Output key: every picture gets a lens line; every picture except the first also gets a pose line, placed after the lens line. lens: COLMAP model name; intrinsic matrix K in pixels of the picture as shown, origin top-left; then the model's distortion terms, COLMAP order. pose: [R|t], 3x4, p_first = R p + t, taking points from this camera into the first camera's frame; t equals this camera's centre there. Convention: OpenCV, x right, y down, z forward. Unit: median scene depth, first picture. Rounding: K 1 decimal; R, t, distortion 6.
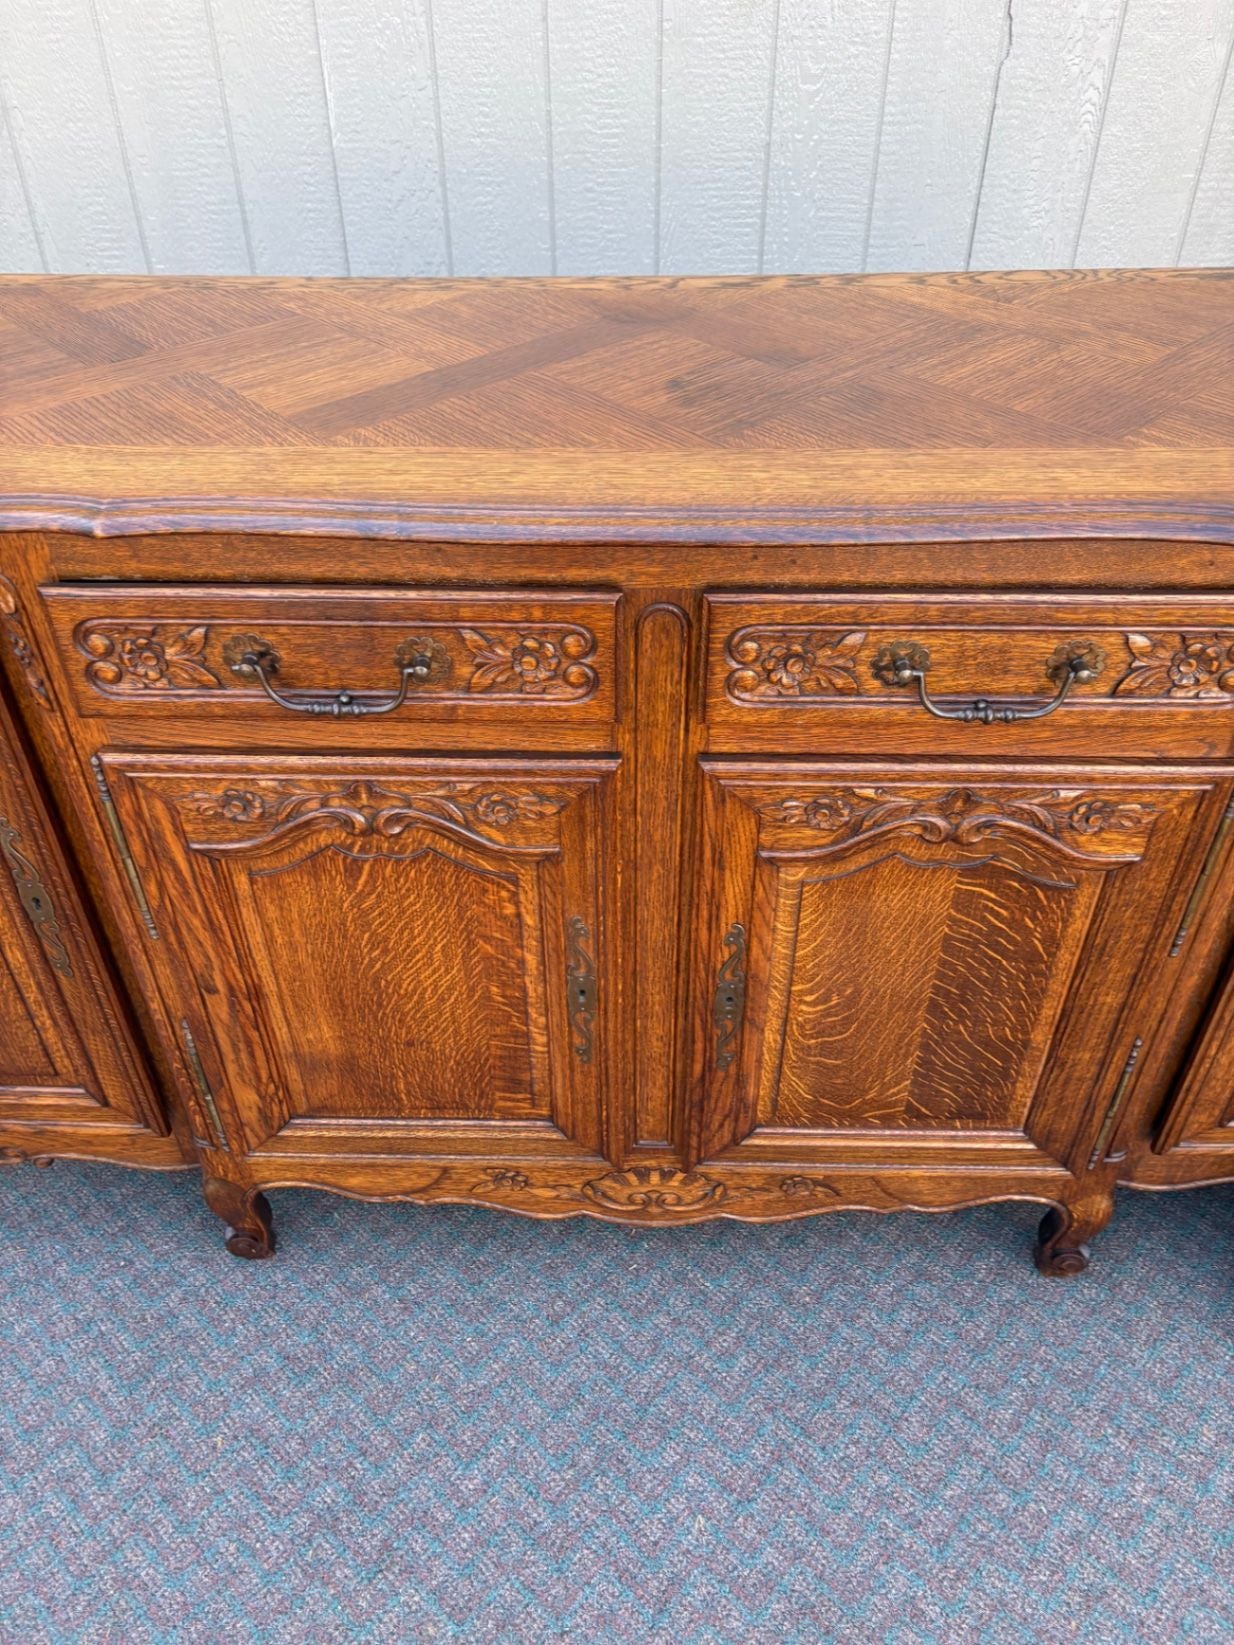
lens RADIAL K [[1269.1, 0, 603.4], [0, 1269.1, 829.9], [0, 0, 1]] dist [0.042579, -0.055861]
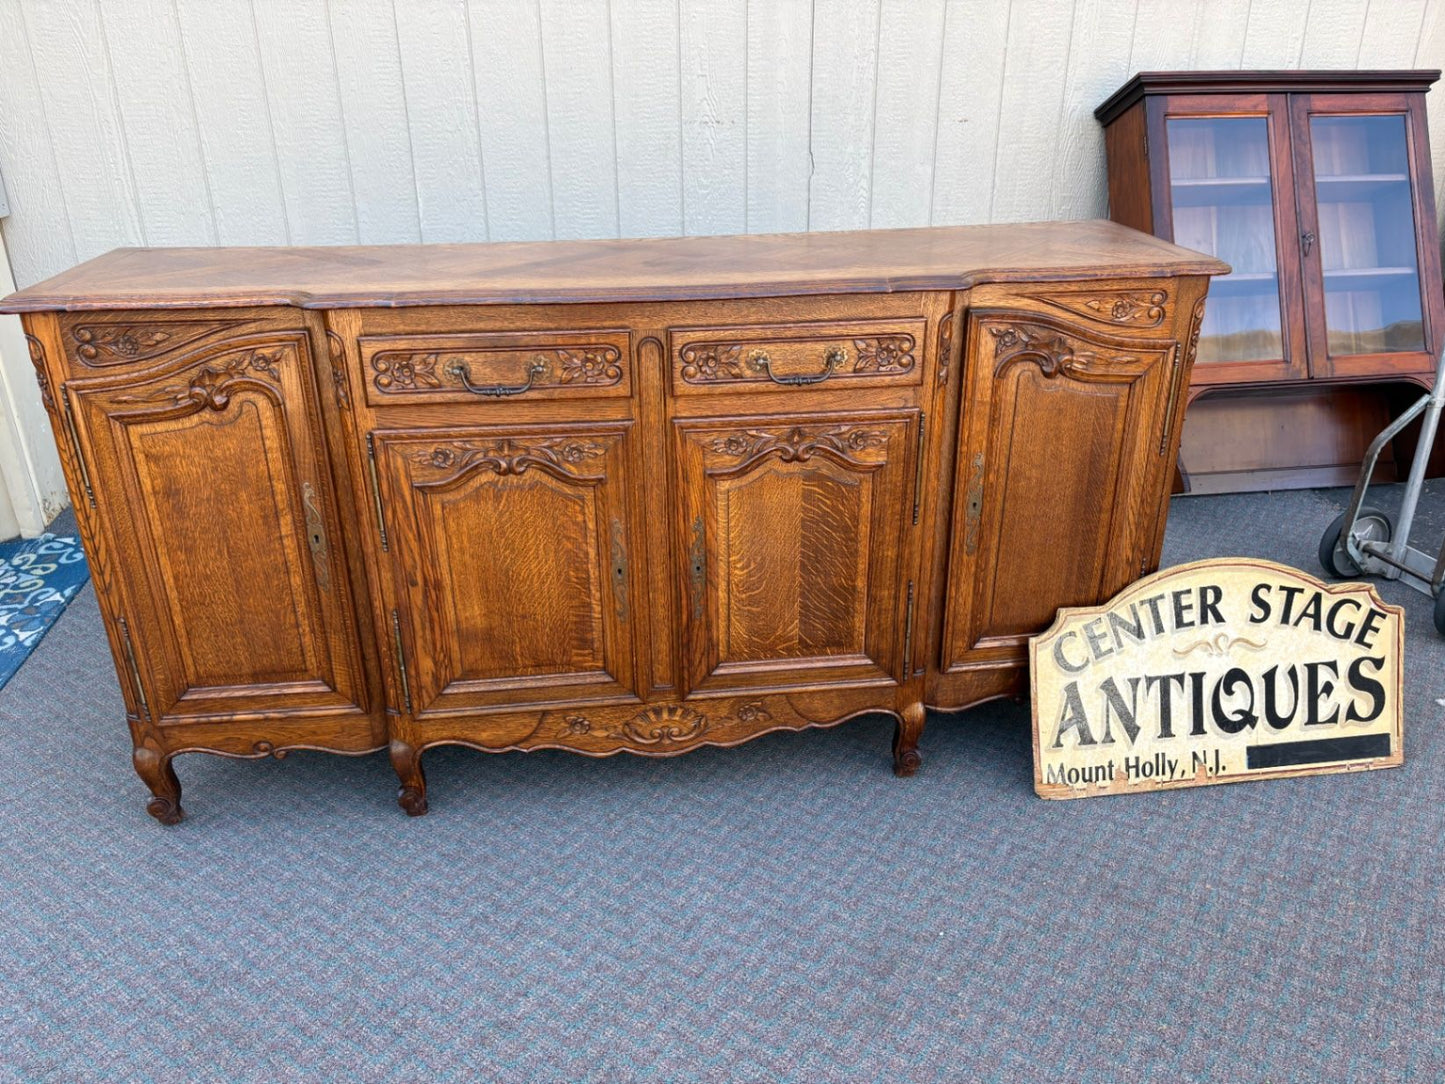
lens RADIAL K [[1114.8, 0, 726.3], [0, 1114.8, 537.2], [0, 0, 1]] dist [0.042579, -0.055861]
pose [[0.988825, -0.055961, 0.138178, -0.074112], [0.092860, 0.956307, -0.277226, 0.481609], [-0.116626, 0.286959, 0.950817, -0.518408]]
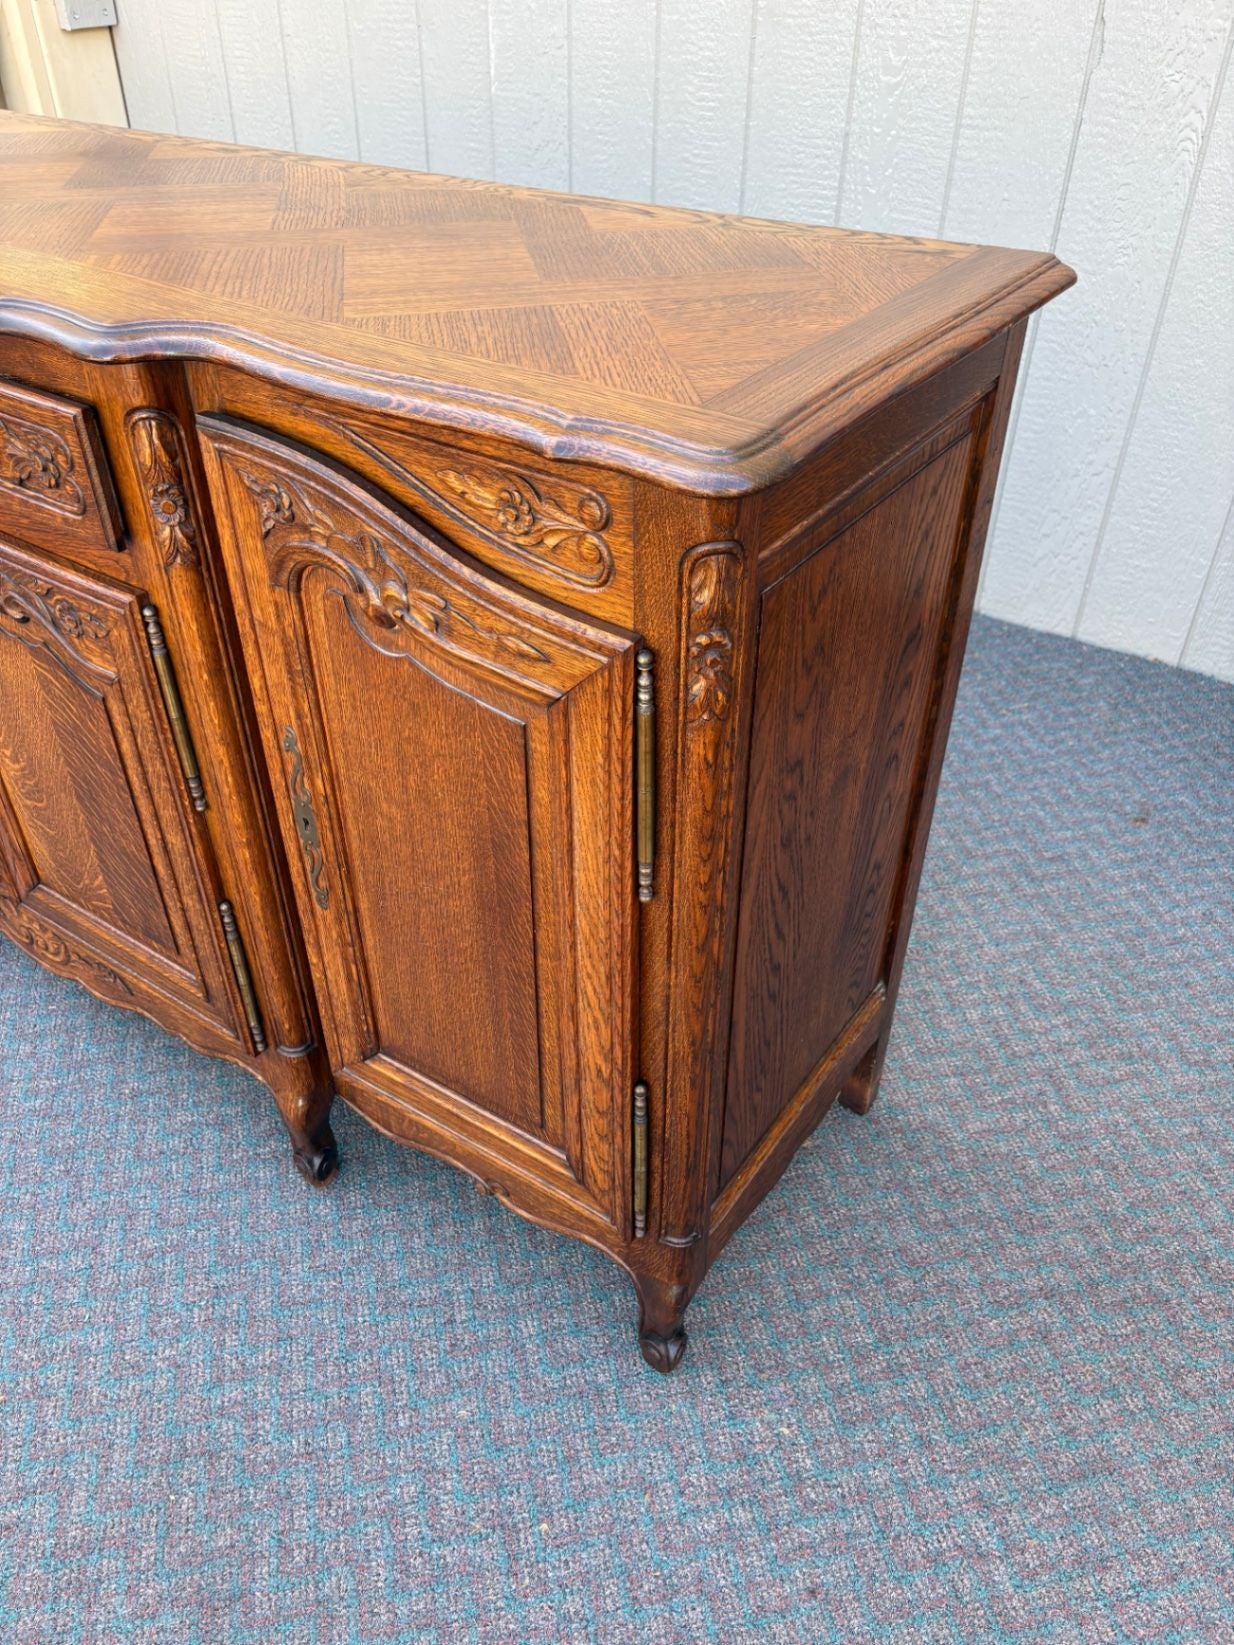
lens RADIAL K [[1269.1, 0, 605.2], [0, 1269.1, 833.1], [0, 0, 1]] dist [0.042579, -0.055861]
pose [[0.831733, 0.348228, -0.432385, 0.975917], [-0.362402, 0.930552, 0.052322, -0.045967], [0.420577, 0.113180, 0.900170, 0.183838]]
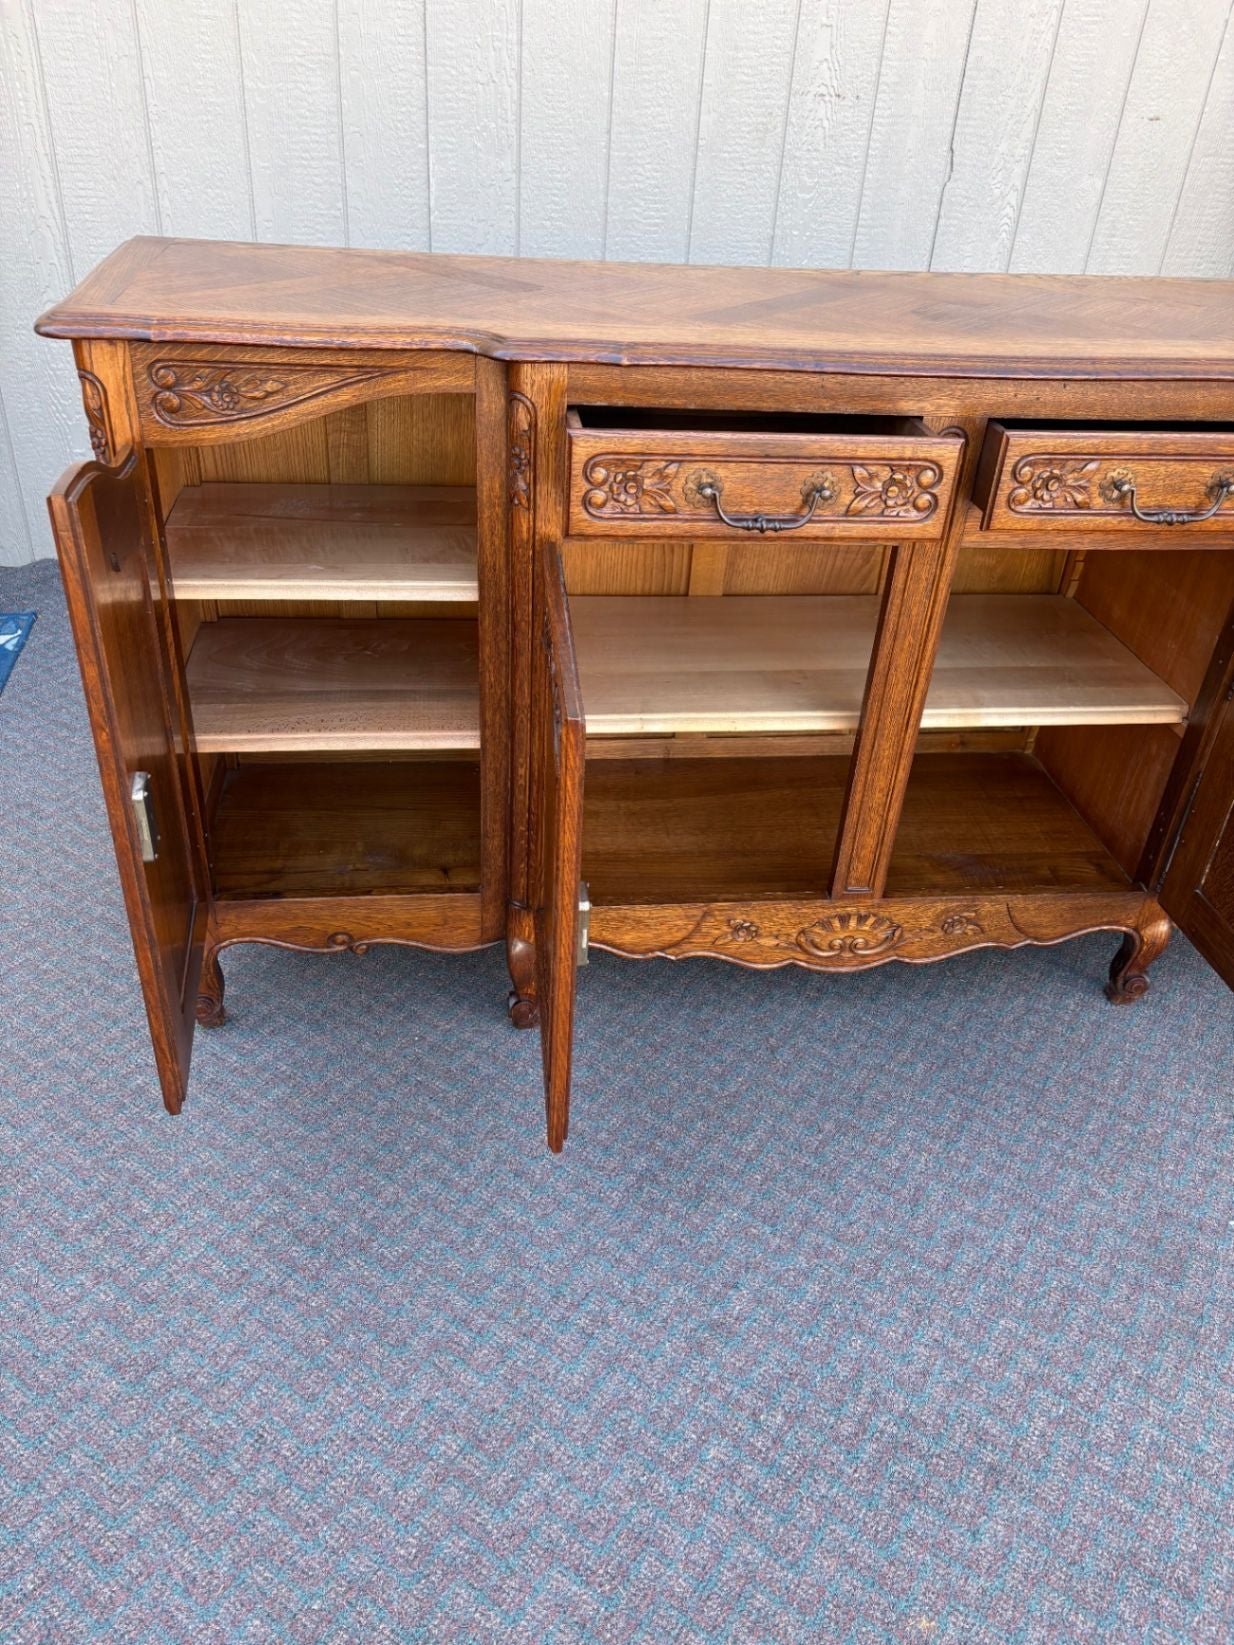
lens RADIAL K [[1269.1, 0, 611.7], [0, 1269.1, 829.7], [0, 0, 1]] dist [0.042579, -0.055861]
pose [[0.985807, -0.028575, 0.165436, -0.438516], [0.046823, 0.993105, -0.107473, 0.316322], [-0.161224, 0.113694, 0.980347, -0.282774]]
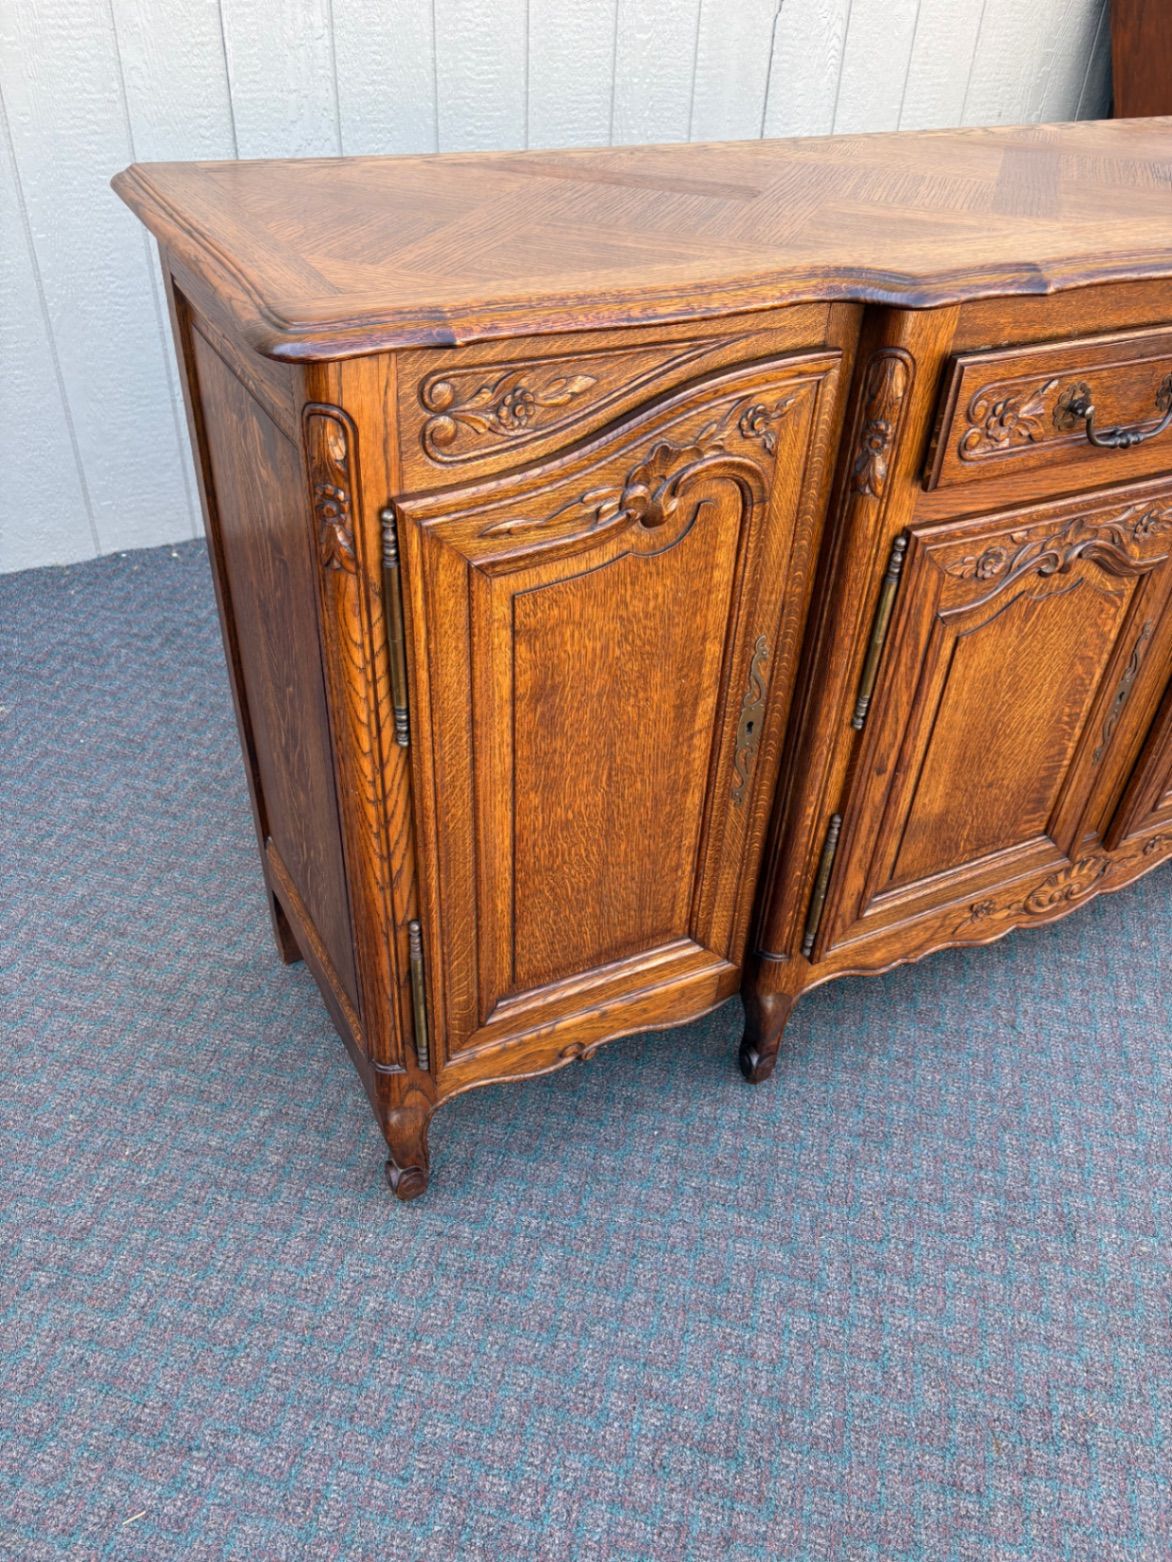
lens RADIAL K [[1205.1, 0, 586.1], [0, 1205.1, 793.5], [0, 0, 1]] dist [0.042579, -0.055861]
pose [[0.867037, -0.262742, 0.423336, -0.861346], [0.272332, 0.961415, 0.038935, 0.030097], [-0.417232, 0.081530, 0.905136, 0.143490]]
